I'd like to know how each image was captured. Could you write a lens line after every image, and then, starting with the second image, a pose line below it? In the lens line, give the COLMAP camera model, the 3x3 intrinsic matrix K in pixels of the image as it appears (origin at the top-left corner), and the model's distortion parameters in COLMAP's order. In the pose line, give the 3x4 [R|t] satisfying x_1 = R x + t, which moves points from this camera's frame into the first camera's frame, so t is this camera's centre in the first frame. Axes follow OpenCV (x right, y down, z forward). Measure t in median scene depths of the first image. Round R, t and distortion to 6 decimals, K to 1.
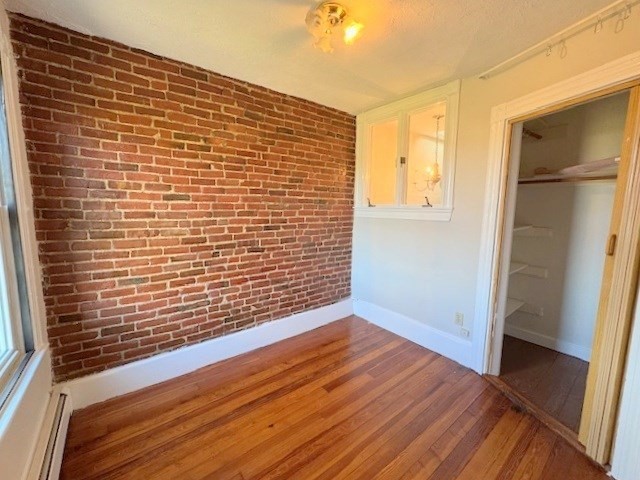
lens RADIAL K [[257.8, 0, 309.3], [0, 257.8, 240.4], [0, 0, 1]] dist [0.001781, -0.000872]
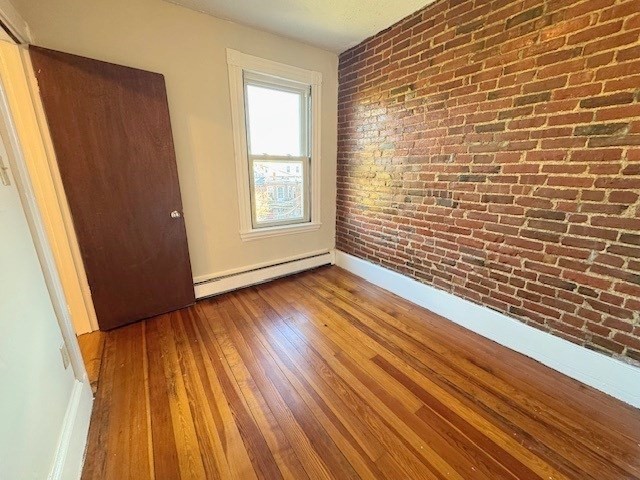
lens RADIAL K [[257.8, 0, 335.9], [0, 257.8, 237.8], [0, 0, 1]] dist [0.001781, -0.000872]
pose [[0.009950, 0.254371, -0.967056, 0.653409], [-0.124026, 0.959950, 0.251225, -0.023054], [0.992229, 0.117441, 0.041100, 0.622568]]
